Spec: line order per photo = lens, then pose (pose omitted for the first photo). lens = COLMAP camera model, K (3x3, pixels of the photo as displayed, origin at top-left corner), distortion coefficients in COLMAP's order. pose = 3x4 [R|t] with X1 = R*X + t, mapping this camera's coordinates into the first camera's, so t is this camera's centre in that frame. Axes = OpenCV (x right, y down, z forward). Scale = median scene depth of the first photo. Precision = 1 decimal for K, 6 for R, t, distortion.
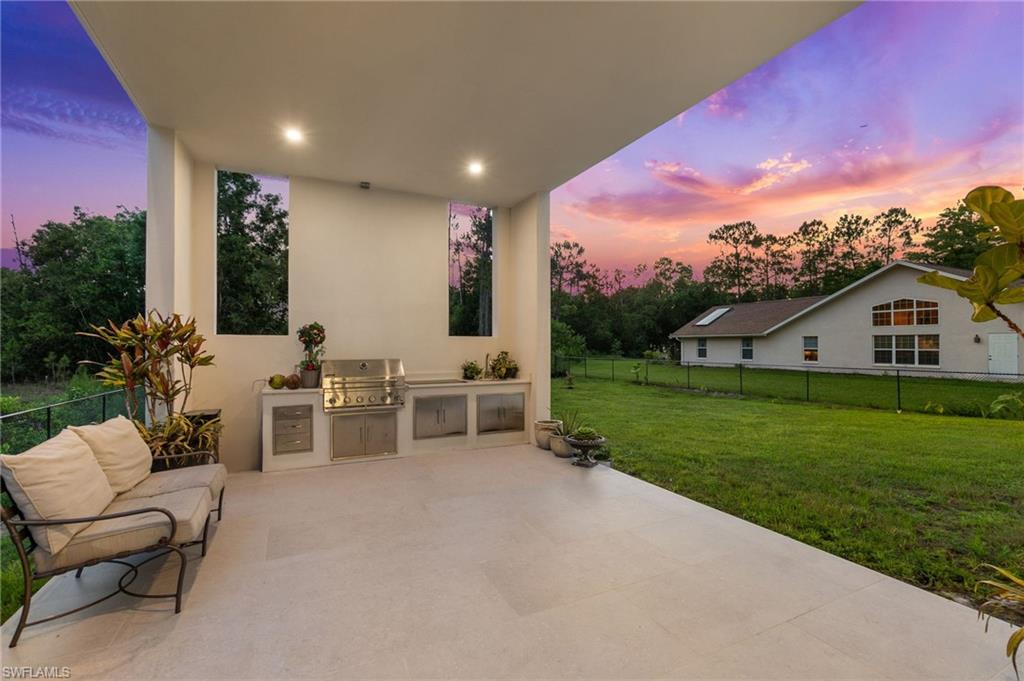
lens RADIAL K [[444.6, 0, 500.1], [0, 444.6, 337.4], [0, 0, 1]] dist [0.000382, 0.000098]
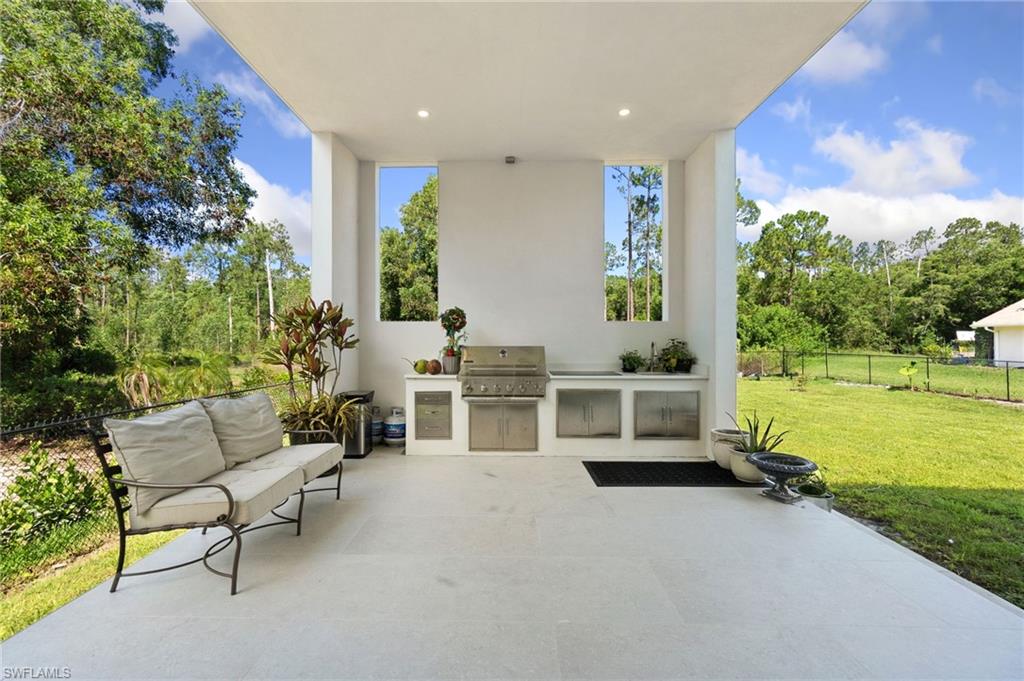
lens RADIAL K [[445.3, 0, 497.8], [0, 445.3, 333.8], [0, 0, 1]] dist [-0.000343, 0.000298]
pose [[0.897264, -0.004330, -0.441473, 0.093634], [0.006759, 0.999969, 0.003930, 0.021275], [0.441443, -0.006511, 0.897266, 0.164045]]
